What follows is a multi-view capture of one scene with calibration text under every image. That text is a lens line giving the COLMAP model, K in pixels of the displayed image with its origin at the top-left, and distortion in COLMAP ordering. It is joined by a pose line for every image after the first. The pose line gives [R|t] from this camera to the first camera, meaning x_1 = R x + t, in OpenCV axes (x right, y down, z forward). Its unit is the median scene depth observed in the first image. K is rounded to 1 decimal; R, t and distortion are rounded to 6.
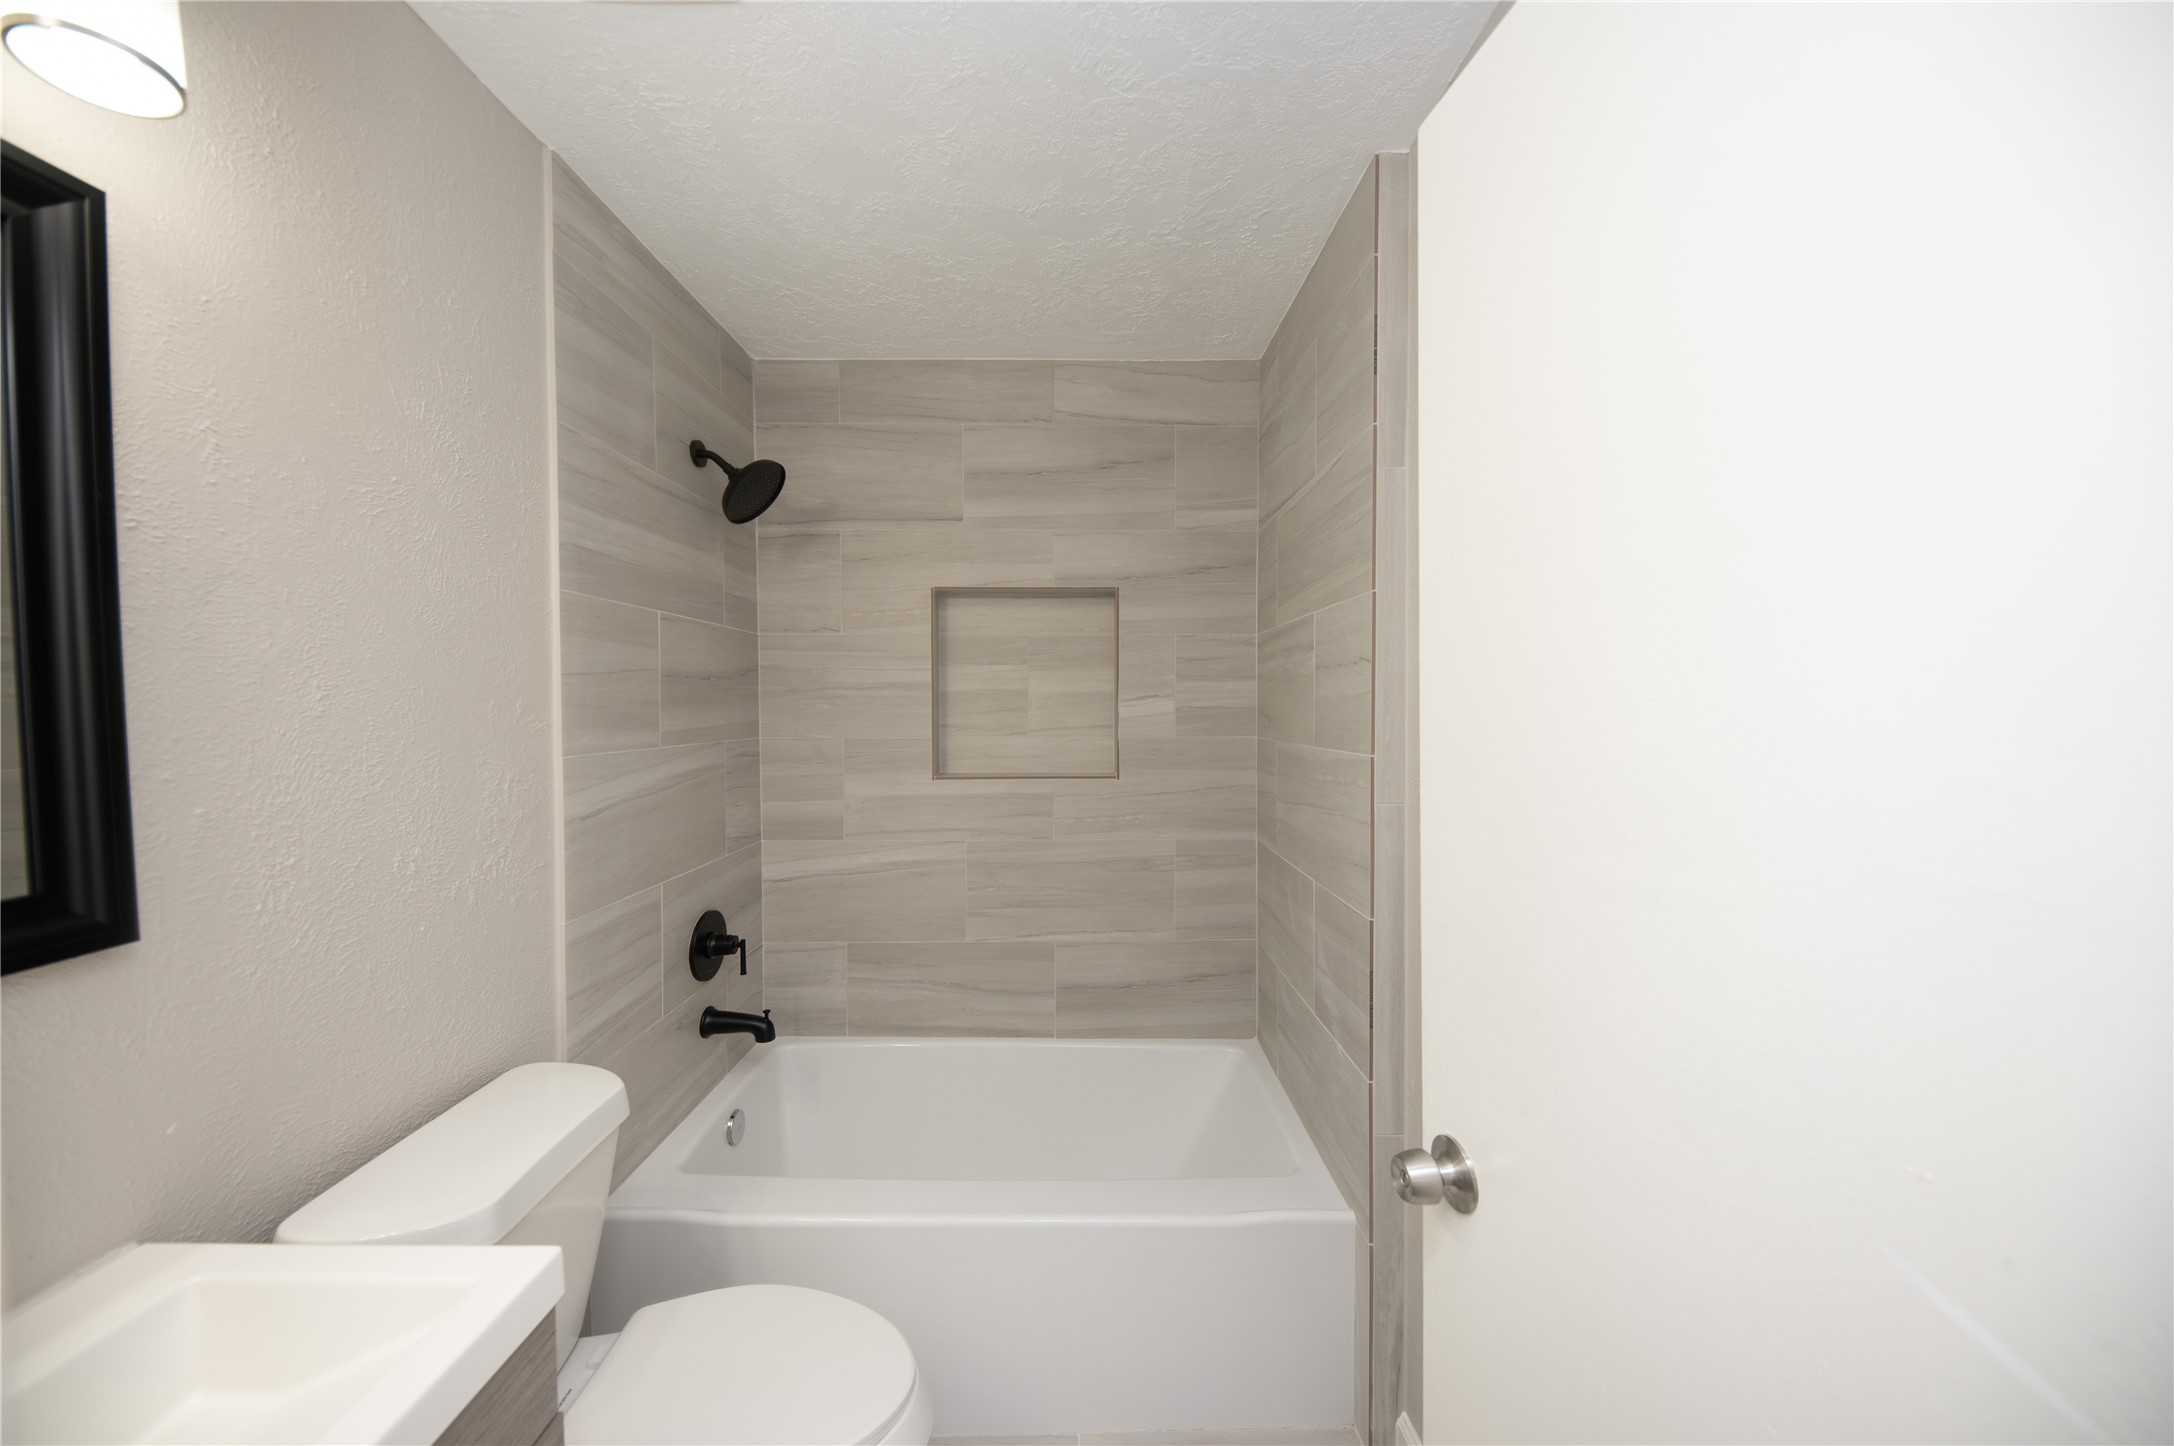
lens RADIAL K [[751.7, 0, 1086.6], [0, 751.7, 738.6], [0, 0, 1]] dist [0.008632, -0.006120]
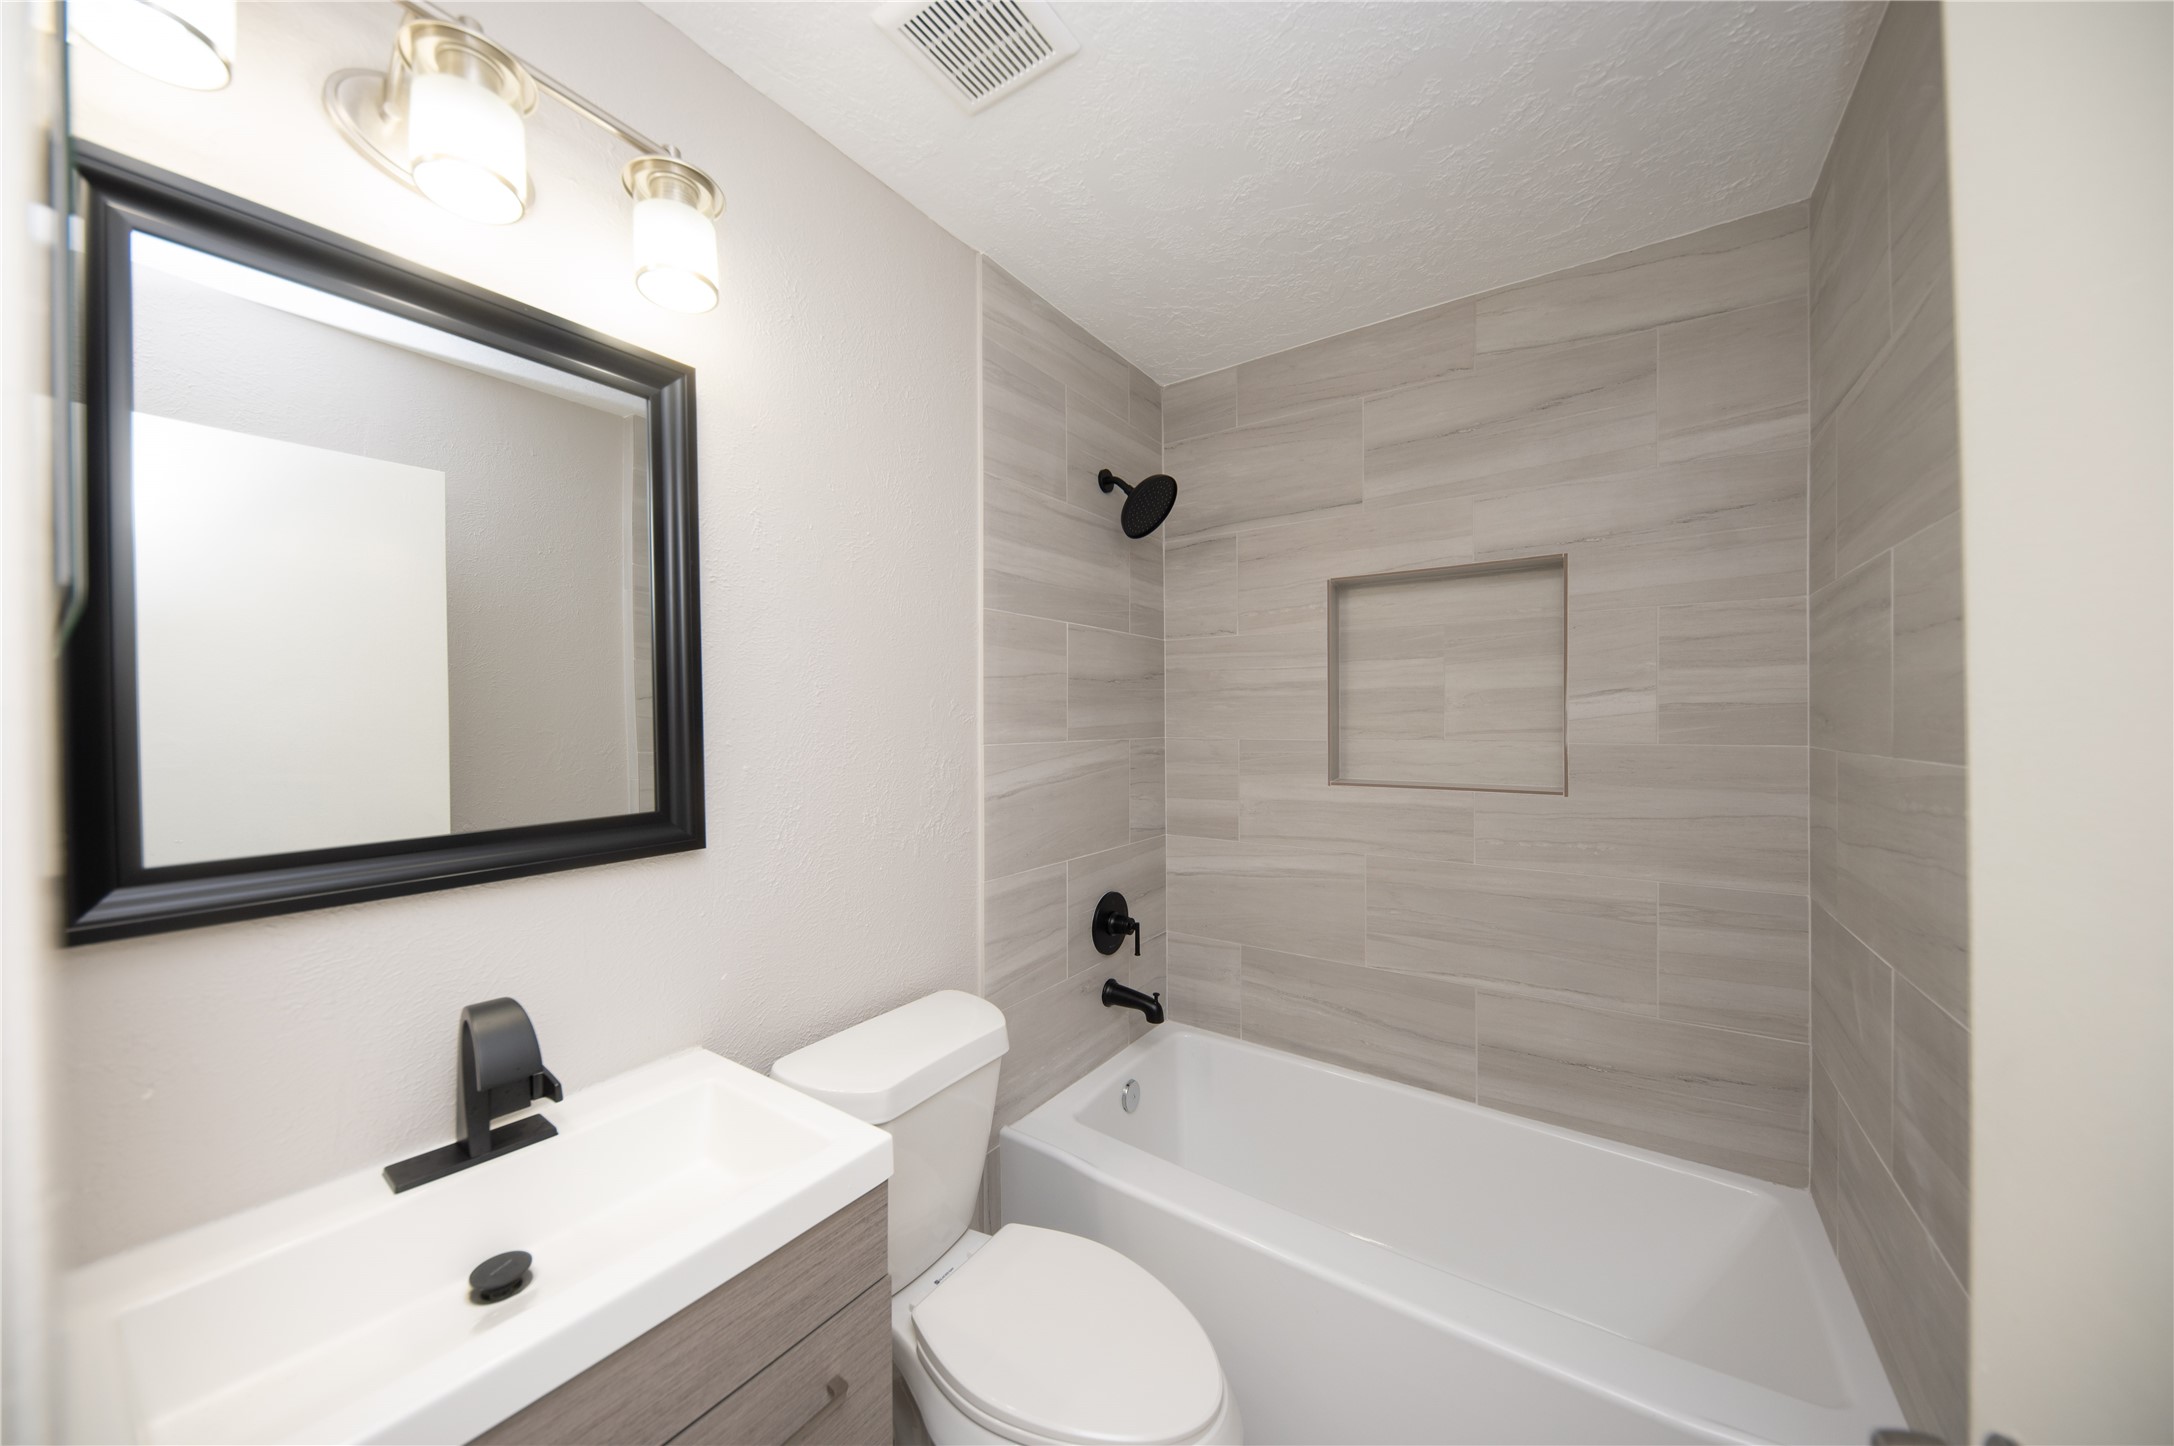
lens RADIAL K [[751.7, 0, 1073.2], [0, 751.7, 735.1], [0, 0, 1]] dist [0.008632, -0.006120]
pose [[0.813030, 0.011938, -0.582099, 0.091988], [-0.023934, 0.999630, -0.012928, 0.014271], [0.581729, 0.024443, 0.813015, 0.062648]]
